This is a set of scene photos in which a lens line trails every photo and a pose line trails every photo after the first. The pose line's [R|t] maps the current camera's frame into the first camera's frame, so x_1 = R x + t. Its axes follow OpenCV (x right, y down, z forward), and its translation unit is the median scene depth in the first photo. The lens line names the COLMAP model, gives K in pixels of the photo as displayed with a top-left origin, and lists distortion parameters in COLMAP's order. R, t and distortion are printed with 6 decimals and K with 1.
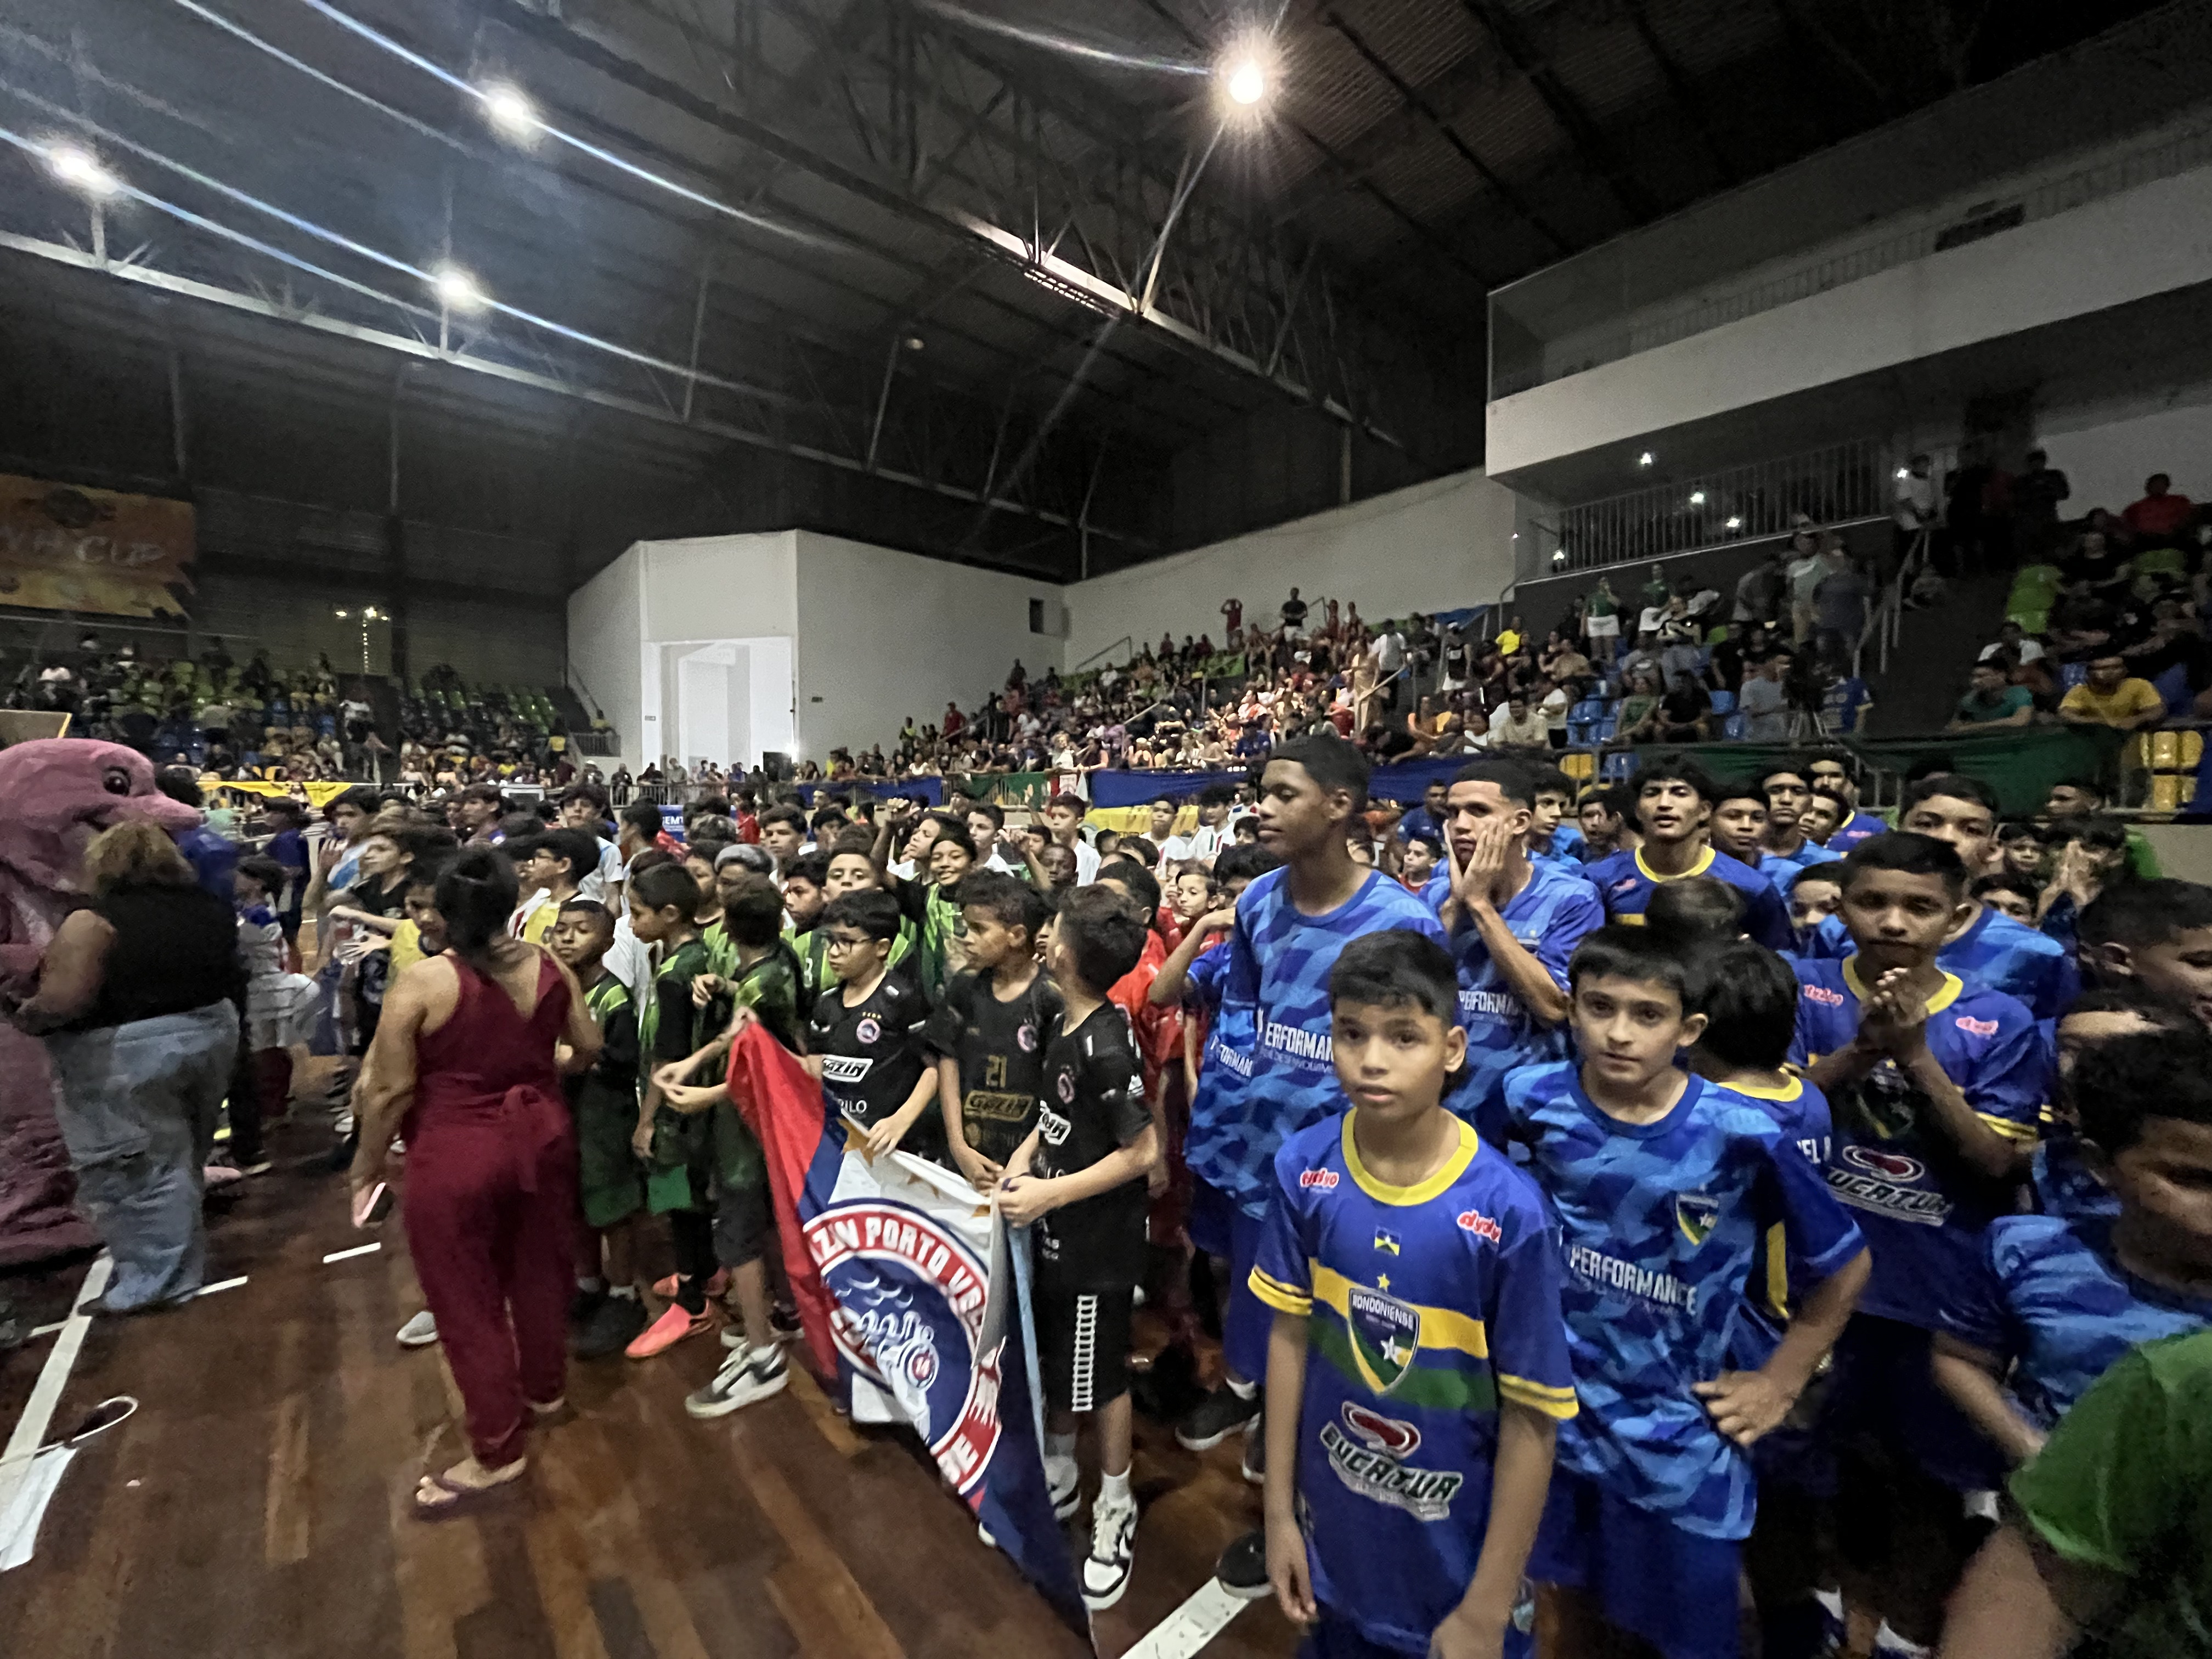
lens RADIAL K [[903.4, 0, 1127.2], [0, 903.4, 830.6], [0, 0, 1]] dist [-0.001949, 0.001085]
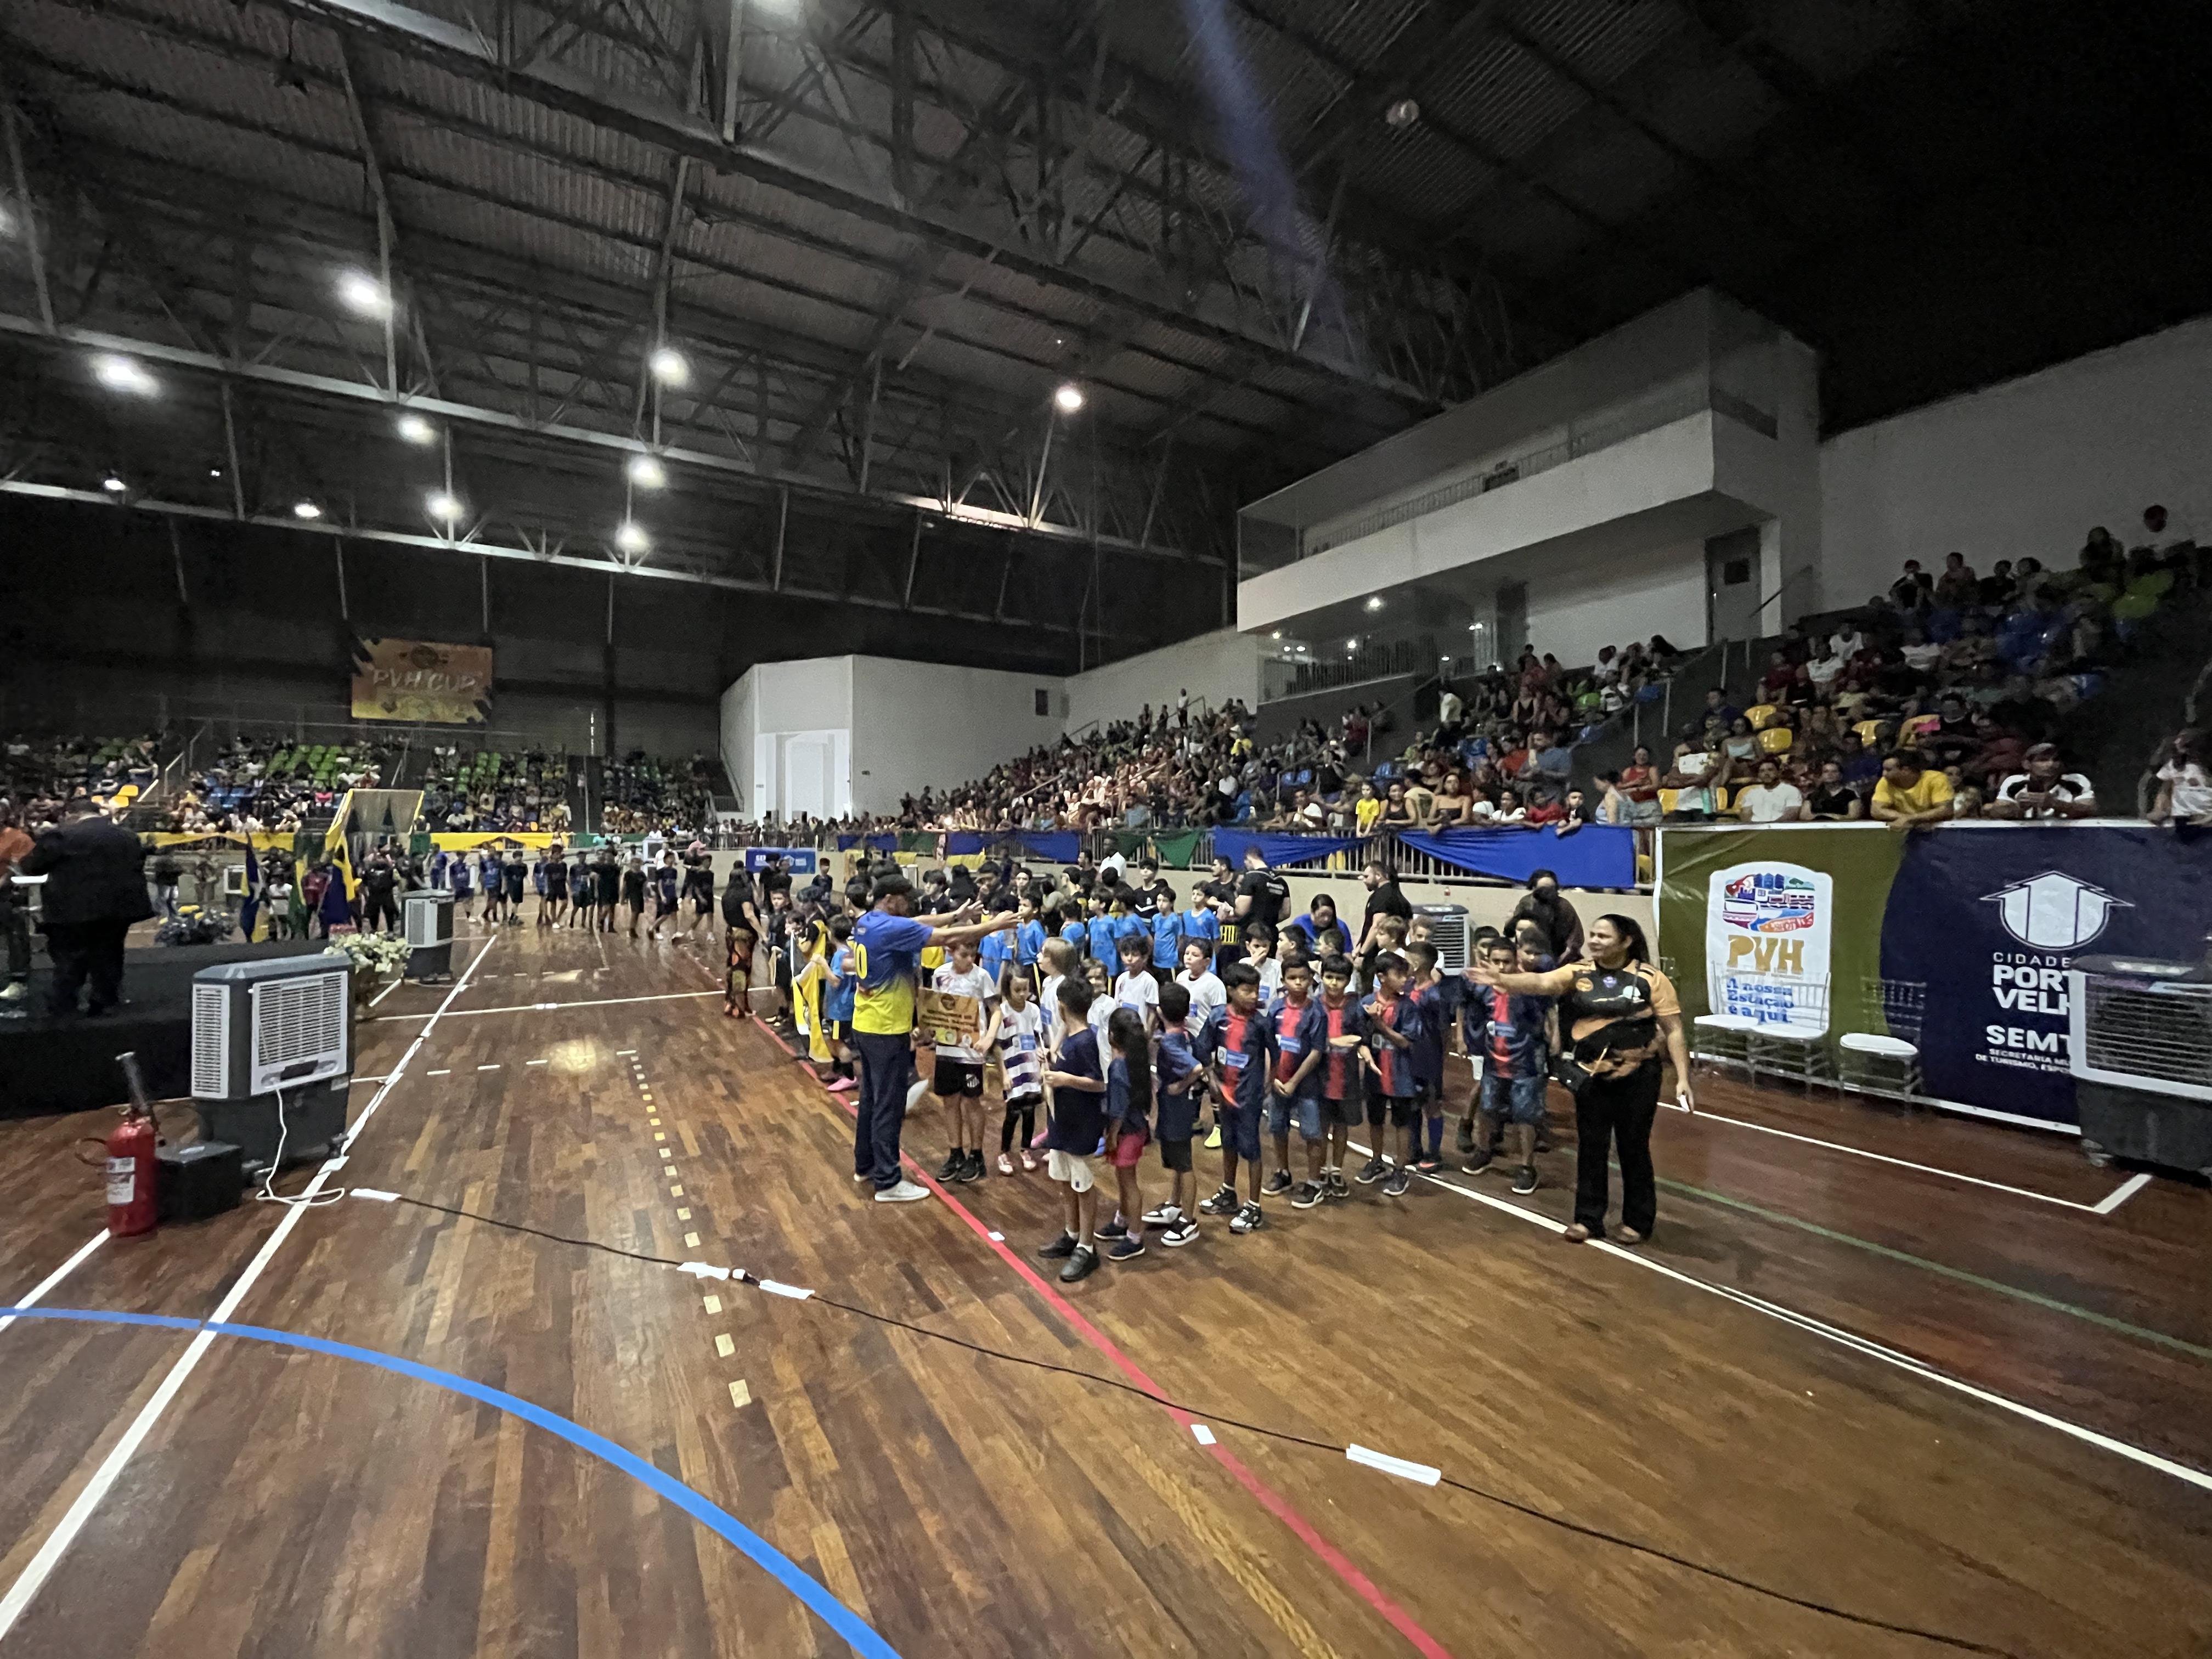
lens RADIAL K [[903.4, 0, 1117.8], [0, 903.4, 834.2], [0, 0, 1]] dist [-0.001949, 0.001085]
pose [[0.981839, 0.001925, -0.189704, 0.314547], [-0.008086, 0.999464, -0.031709, -0.010317], [0.189542, 0.032667, 0.981329, -0.305609]]
